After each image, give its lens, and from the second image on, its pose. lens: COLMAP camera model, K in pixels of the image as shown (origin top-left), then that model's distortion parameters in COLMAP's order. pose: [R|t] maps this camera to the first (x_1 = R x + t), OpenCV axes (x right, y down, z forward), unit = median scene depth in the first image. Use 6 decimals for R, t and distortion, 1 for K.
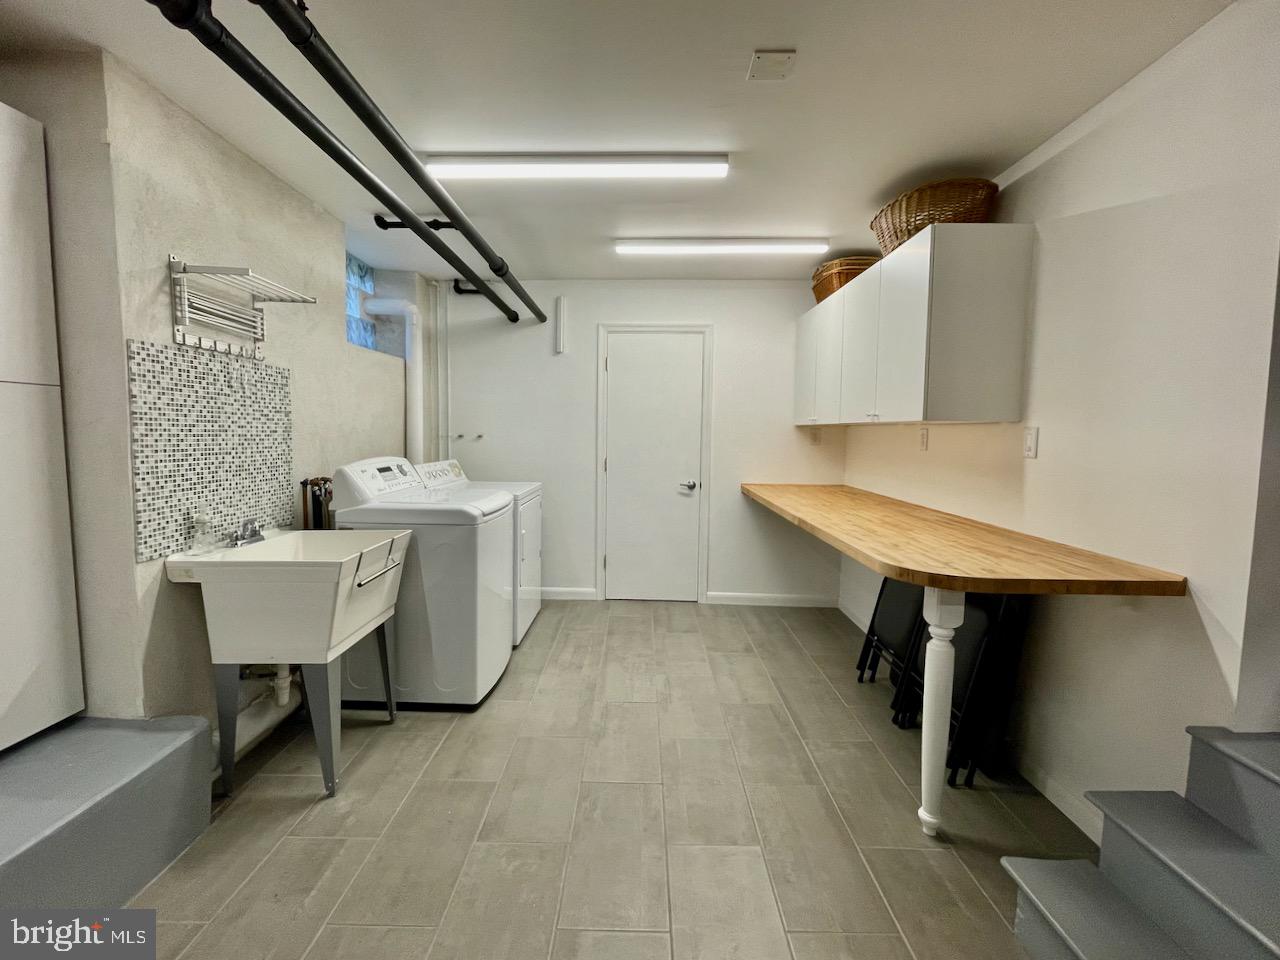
lens RADIAL K [[529.1, 0, 628.7], [0, 529.1, 479.7], [0, 0, 1]] dist [0.002627, 0.000238]
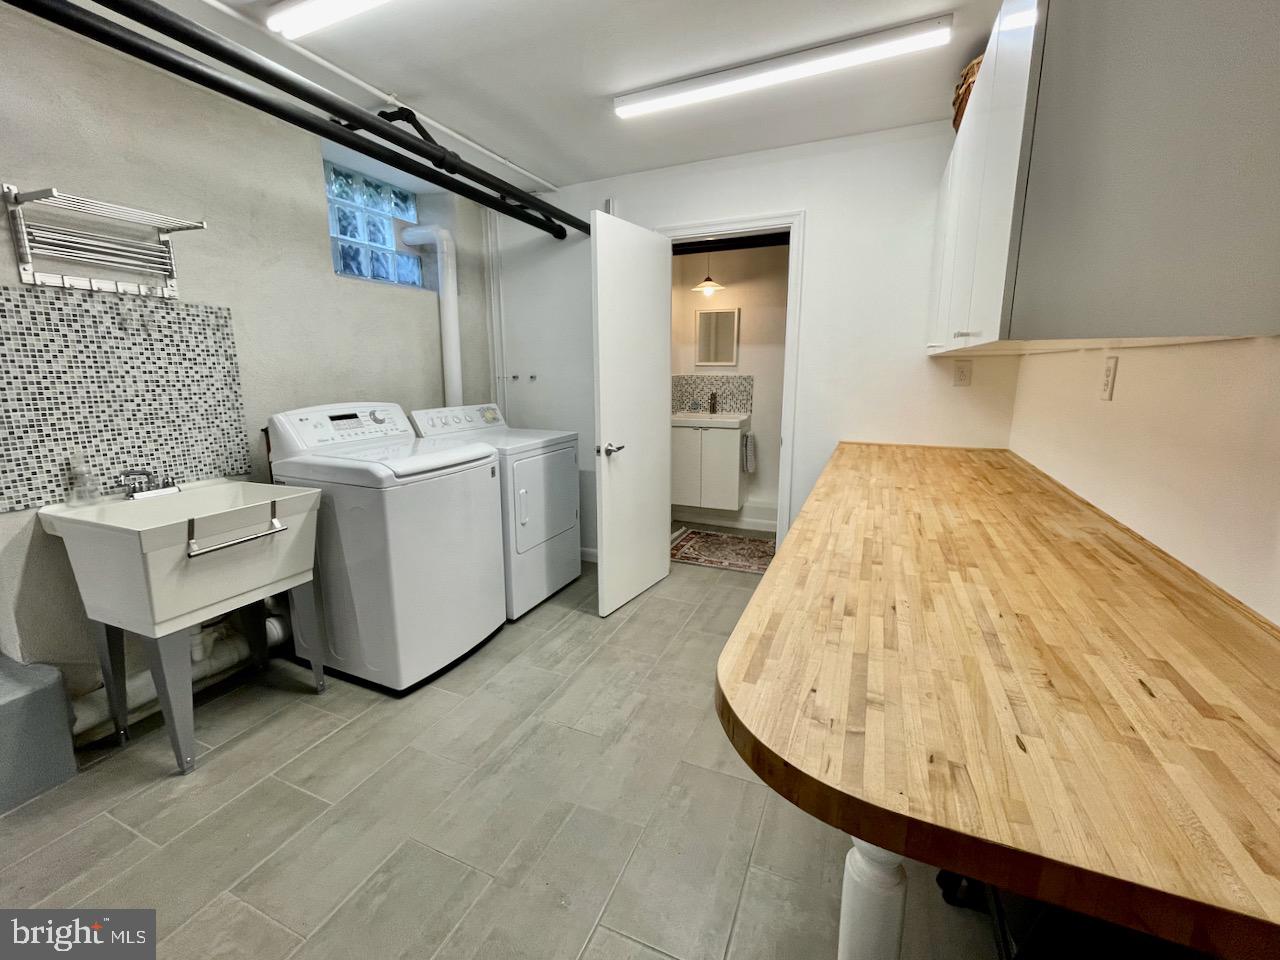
lens RADIAL K [[529.1, 0, 641.3], [0, 529.1, 472.6], [0, 0, 1]] dist [0.002627, 0.000238]
pose [[0.923451, 0.059884, -0.379014, 0.462949], [-0.019982, 0.993912, 0.108351, -0.042580], [0.383195, -0.092484, 0.919026, 0.459041]]
